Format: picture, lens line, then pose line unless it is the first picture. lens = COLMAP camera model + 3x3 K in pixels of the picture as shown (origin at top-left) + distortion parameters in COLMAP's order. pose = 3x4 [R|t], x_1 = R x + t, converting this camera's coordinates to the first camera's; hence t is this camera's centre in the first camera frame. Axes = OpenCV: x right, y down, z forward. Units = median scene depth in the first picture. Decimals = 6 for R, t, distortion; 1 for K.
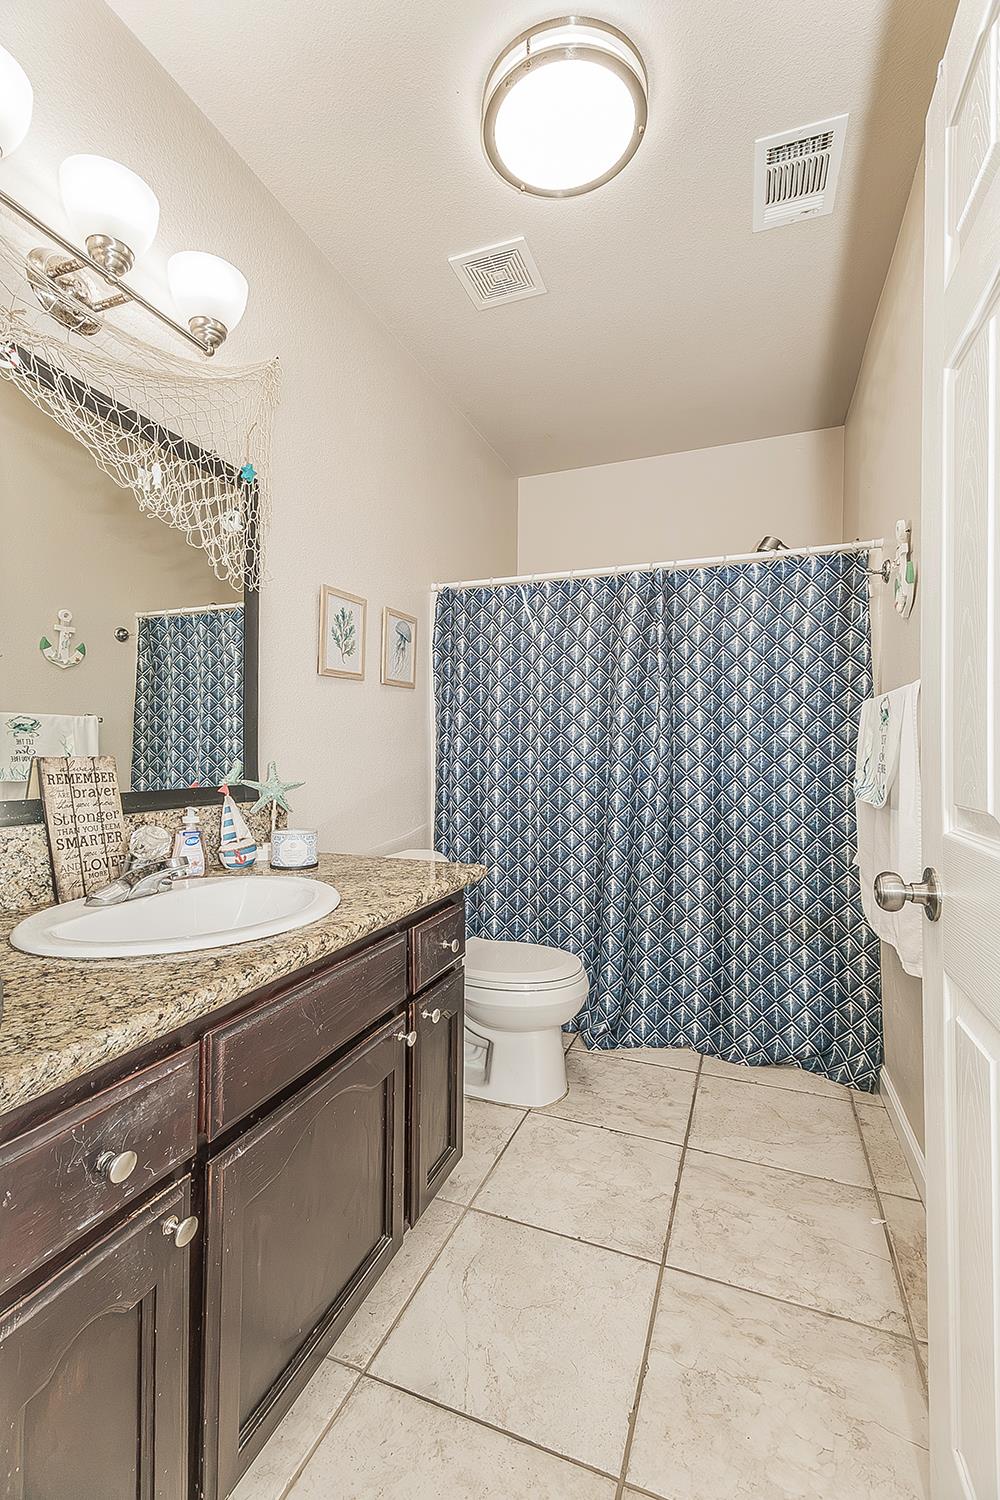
lens RADIAL K [[661.3, 0, 500.0], [0, 661.3, 750.0], [0, 0, 1]] dist [0.016661, 0.016327]
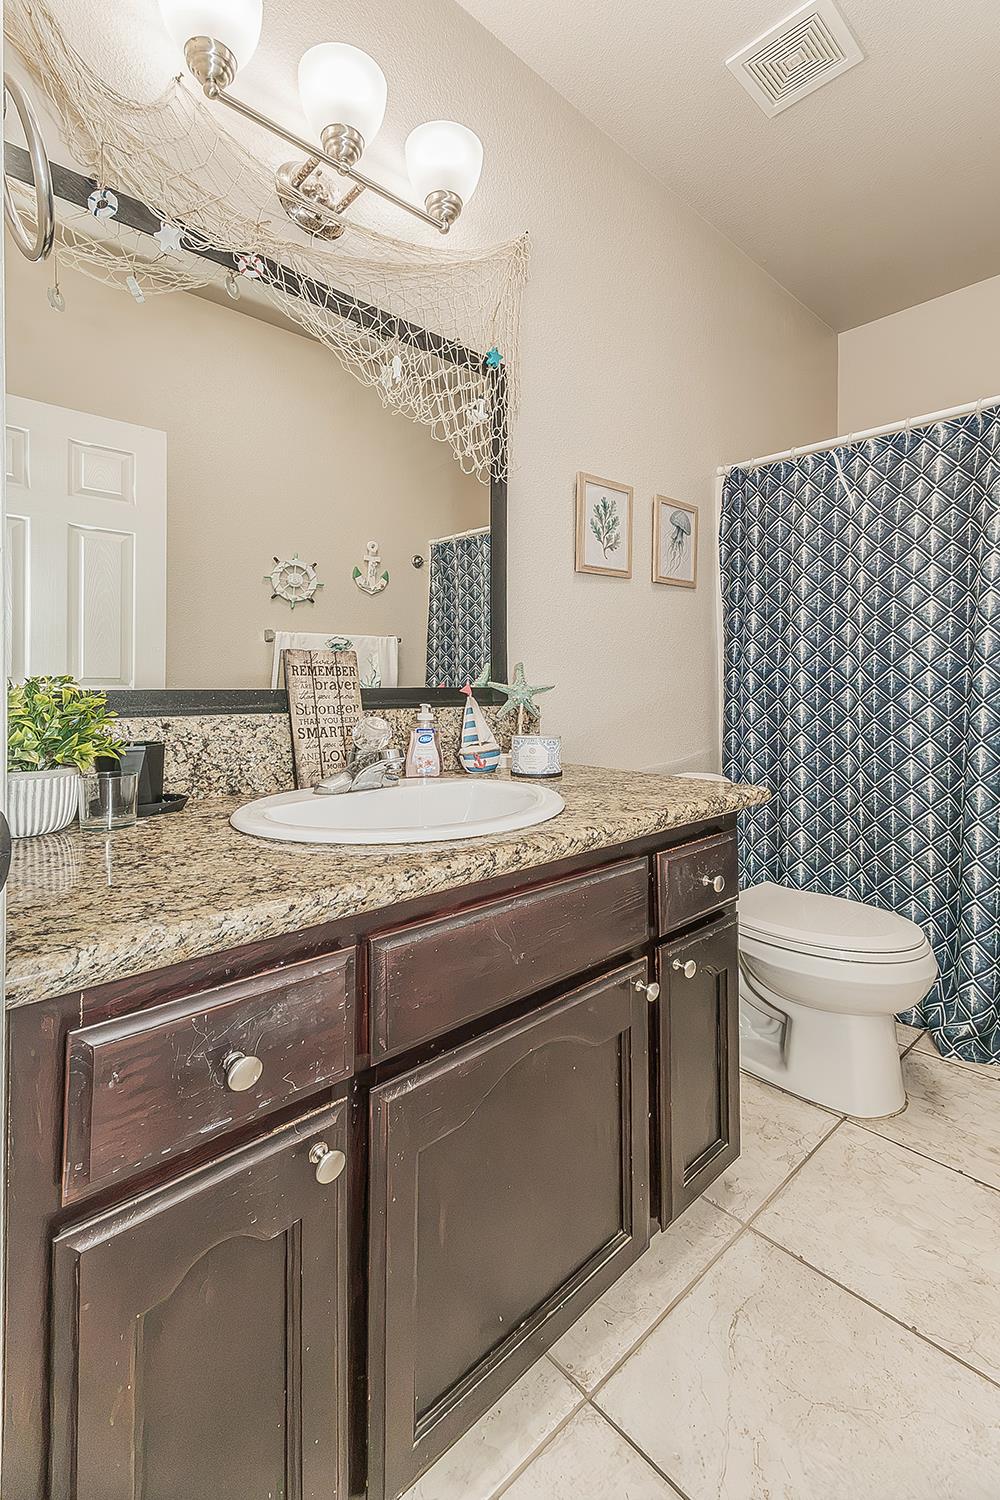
lens RADIAL K [[675.6, 0, 501.4], [0, 675.6, 681.4], [0, 0, 1]] dist [0.020956, 0.000890]
pose [[0.897052, -0.014366, -0.441691, 0.056243], [0.012698, 0.999897, -0.006734, 0.055213], [0.441742, 0.000432, 0.897142, 0.157727]]
